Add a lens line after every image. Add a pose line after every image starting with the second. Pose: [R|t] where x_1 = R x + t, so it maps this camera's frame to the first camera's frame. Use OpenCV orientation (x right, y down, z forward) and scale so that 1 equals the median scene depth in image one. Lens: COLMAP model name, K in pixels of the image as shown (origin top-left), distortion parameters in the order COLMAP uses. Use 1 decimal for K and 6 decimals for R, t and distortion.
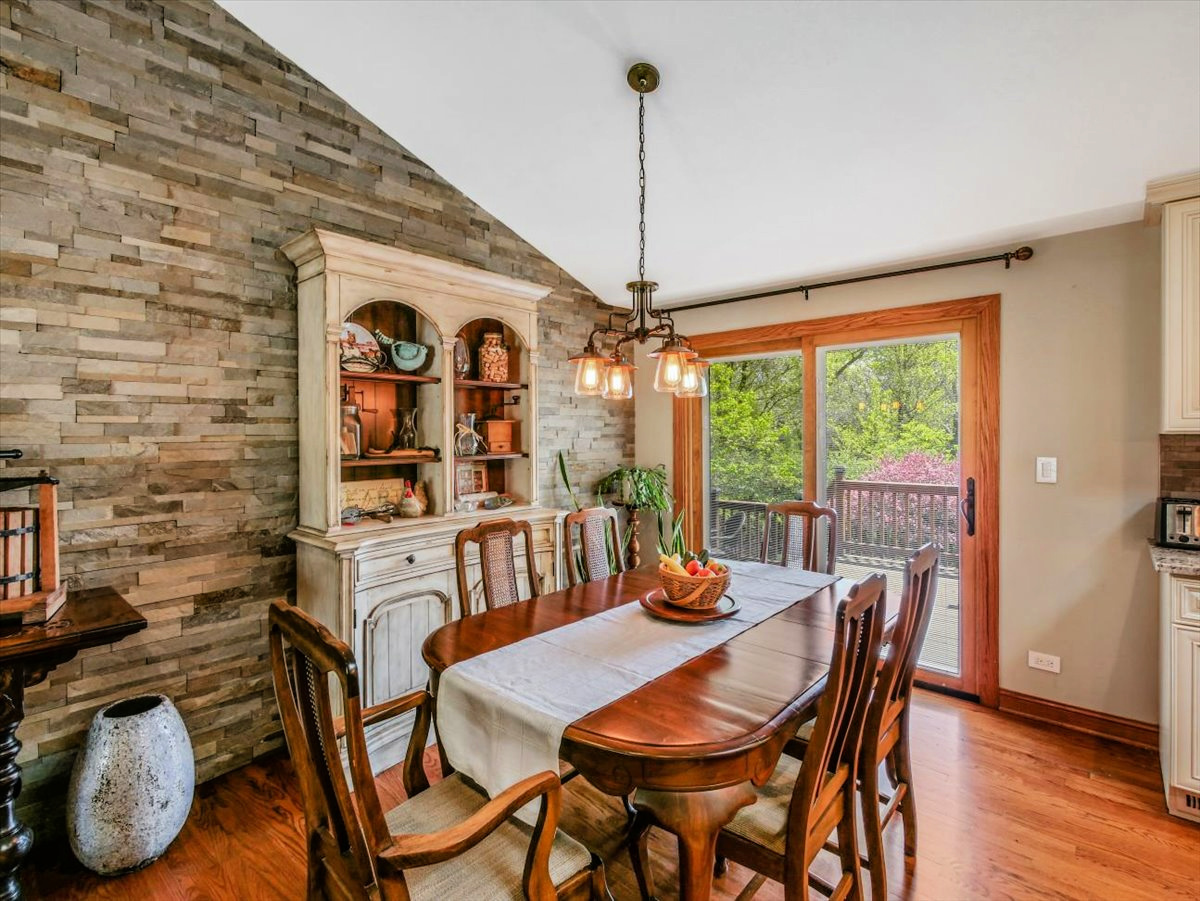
lens RADIAL K [[576.9, 0, 600.2], [0, 576.9, 433.8], [0, 0, 1]] dist [0.000208, 0.000341]
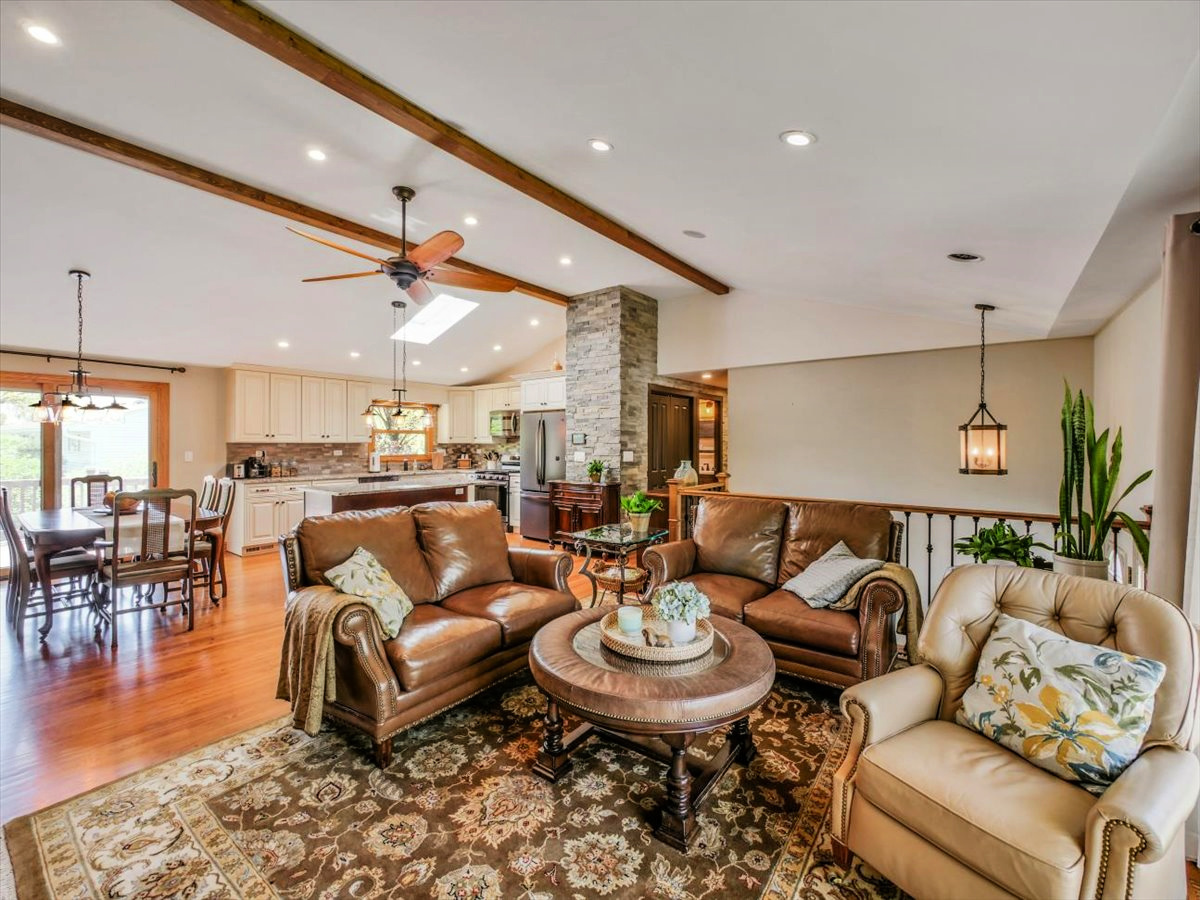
lens RADIAL K [[508.6, 0, 604.1], [0, 508.6, 444.3], [0, 0, 1]] dist [-0.001741, -0.000064]
pose [[-0.082100, 0.001011, 0.996624, -1.799722], [0.000295, 0.999999, -0.000990, 0.012443], [-0.996624, 0.000212, -0.082100, -0.714451]]
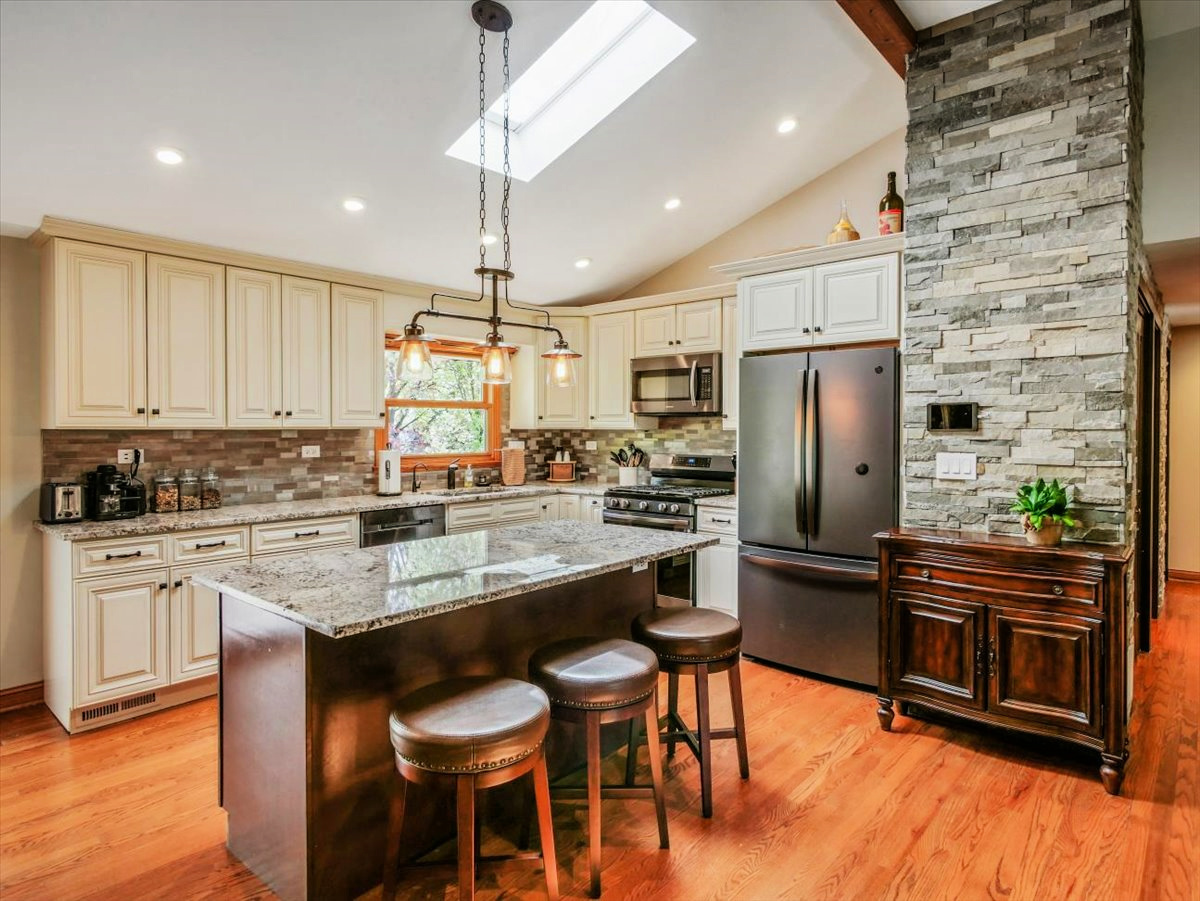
lens RADIAL K [[694.8, 0, 598.8], [0, 694.8, 438.0], [0, 0, 1]] dist [0.002762, -0.000598]
pose [[-0.006632, -0.012575, 0.999899, -0.443030], [0.001355, 0.999920, 0.012584, 0.002367], [-0.999977, 0.001439, -0.006615, -0.110671]]
